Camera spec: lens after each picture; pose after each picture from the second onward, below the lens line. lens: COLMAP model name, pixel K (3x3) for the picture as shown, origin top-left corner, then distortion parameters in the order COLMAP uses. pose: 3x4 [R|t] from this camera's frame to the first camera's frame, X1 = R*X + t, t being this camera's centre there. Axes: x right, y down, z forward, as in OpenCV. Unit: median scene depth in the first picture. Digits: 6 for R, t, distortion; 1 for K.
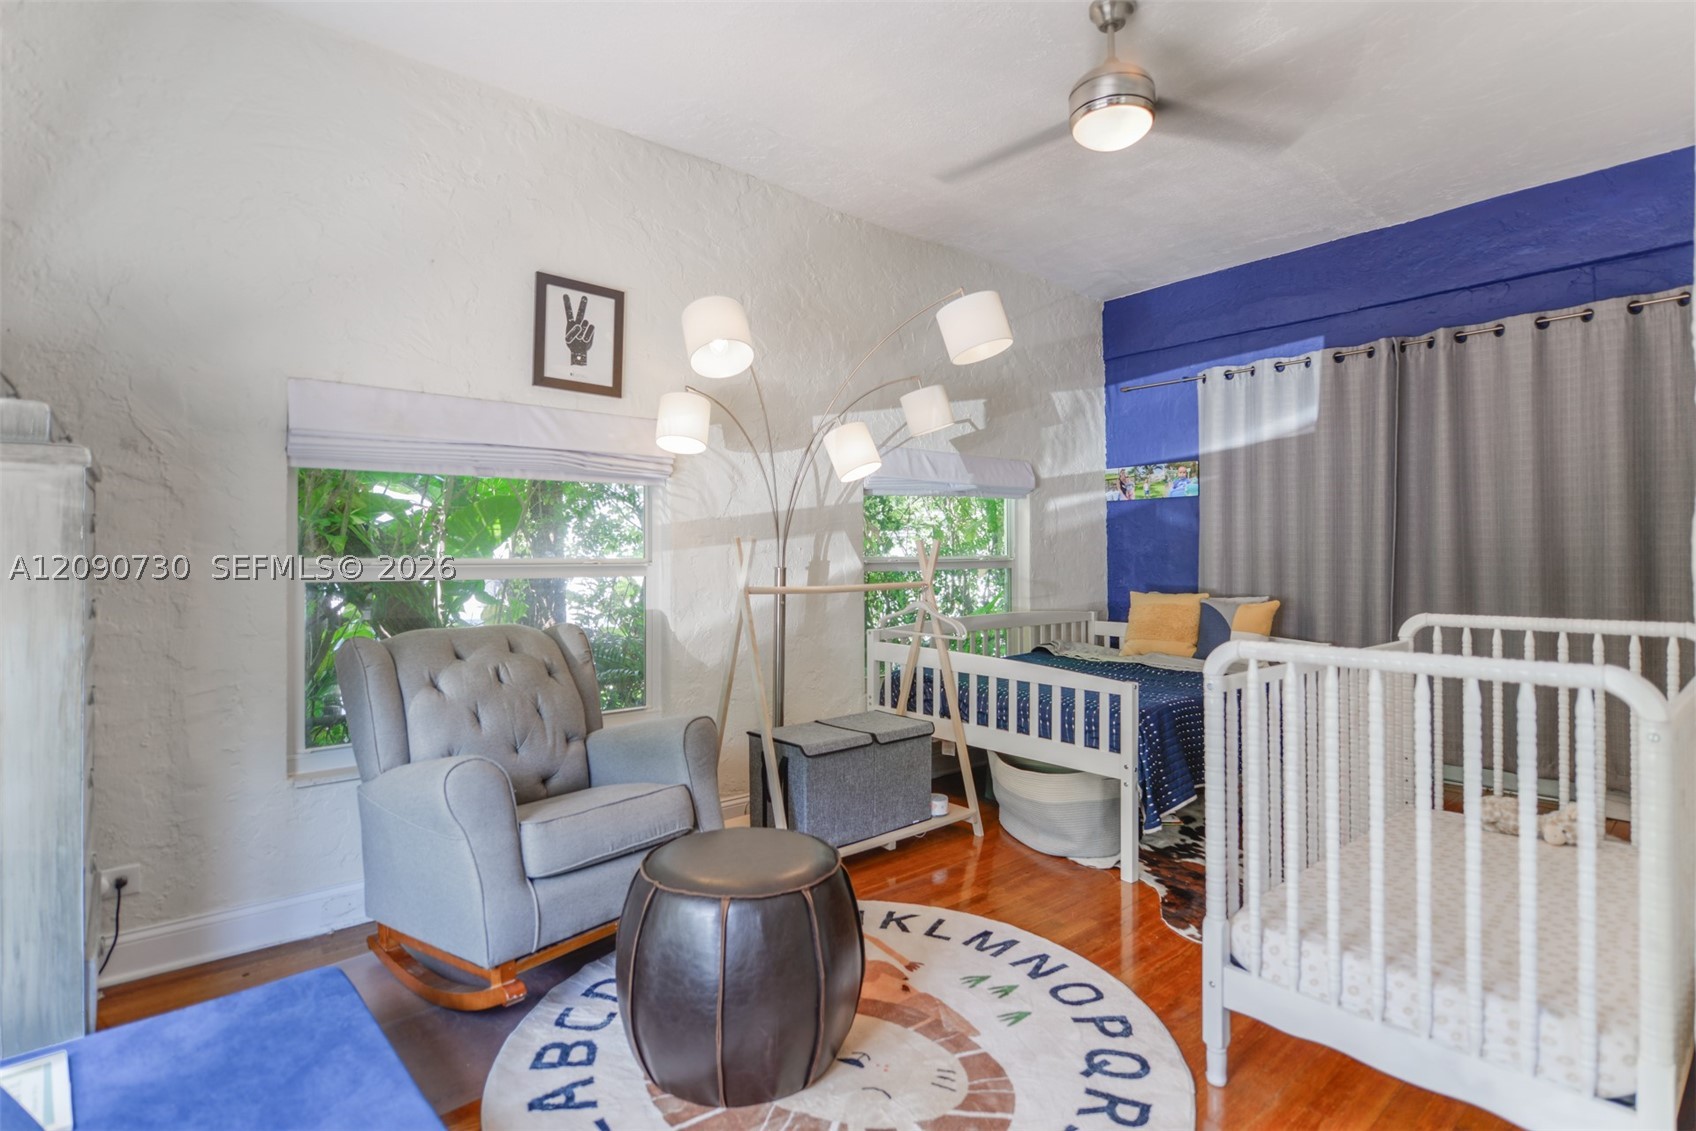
lens RADIAL K [[856.2, 0, 848.0], [0, 856.2, 565.5], [0, 0, 1]] dist [-0.001536, -0.000631]
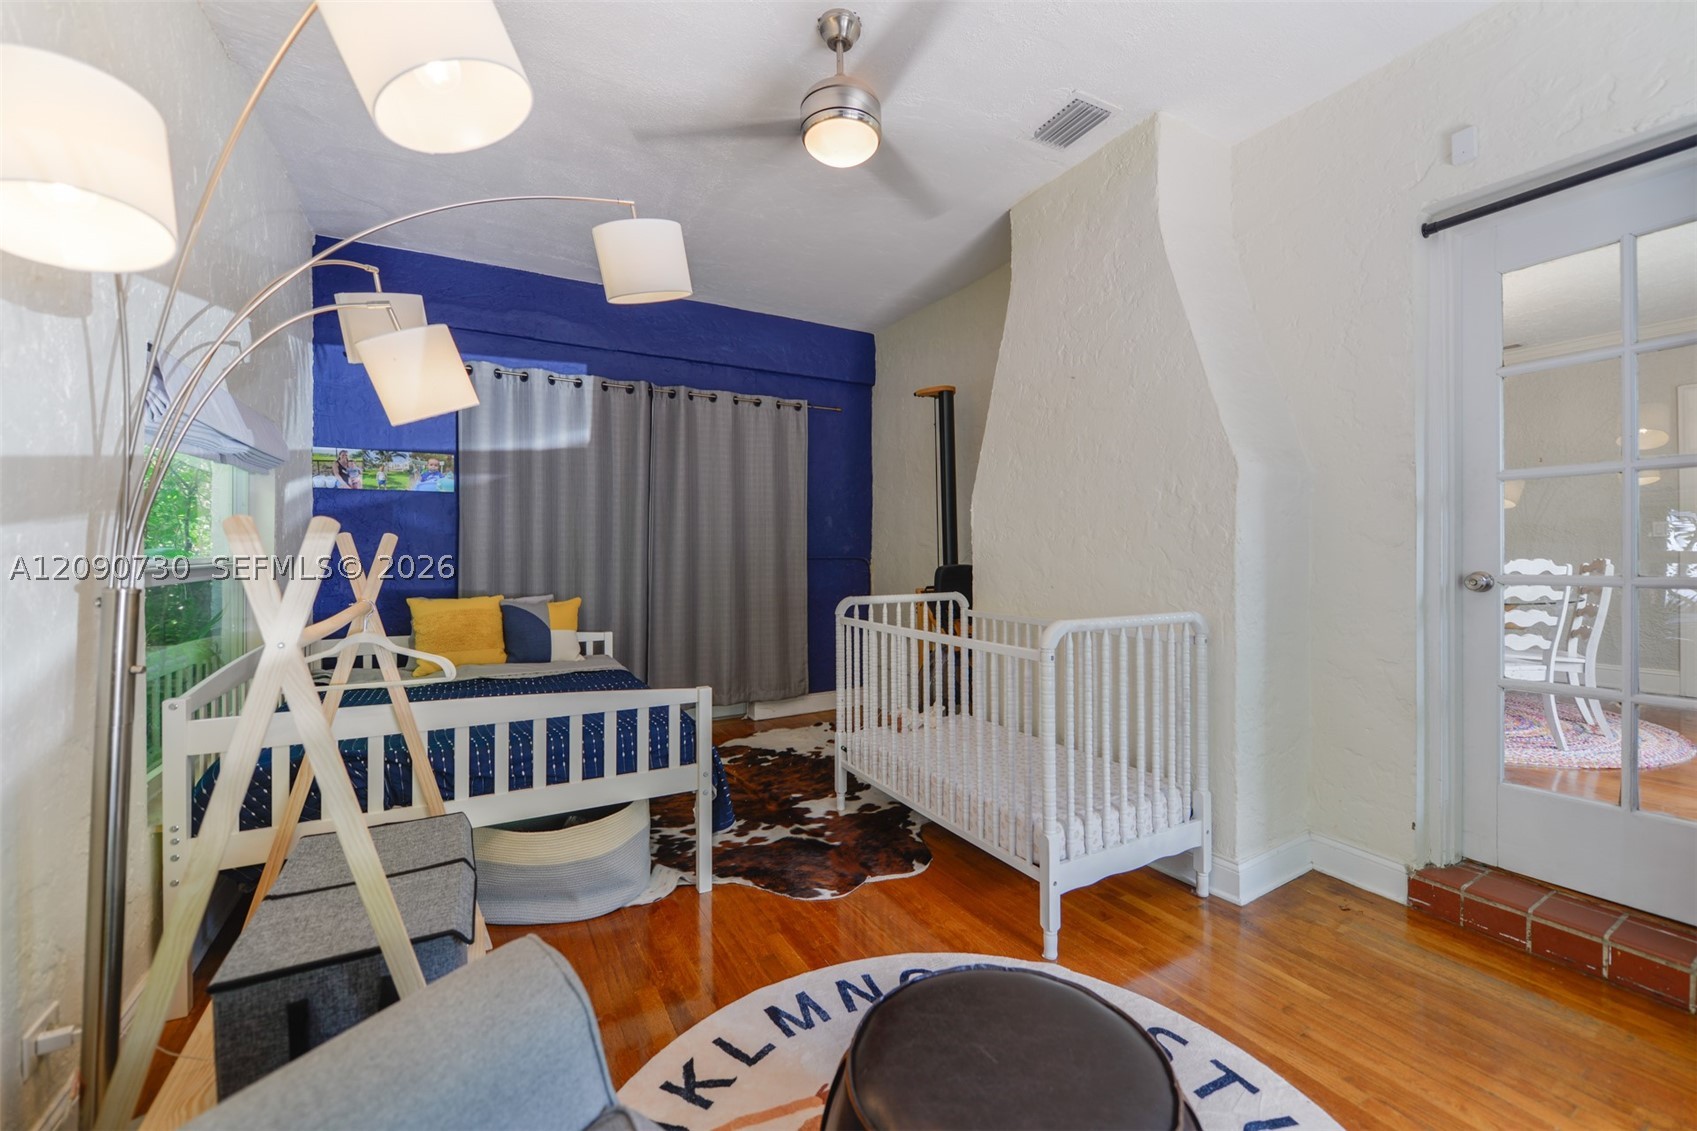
lens RADIAL K [[699.1, 0, 875.2], [0, 699.1, 551.2], [0, 0, 1]] dist [0.037373, -0.000169]
pose [[0.195072, 0.002209, 0.980786, -0.338598], [0.011920, 0.999918, -0.004623, -0.010336], [-0.980716, 0.012593, 0.195030, 0.514620]]
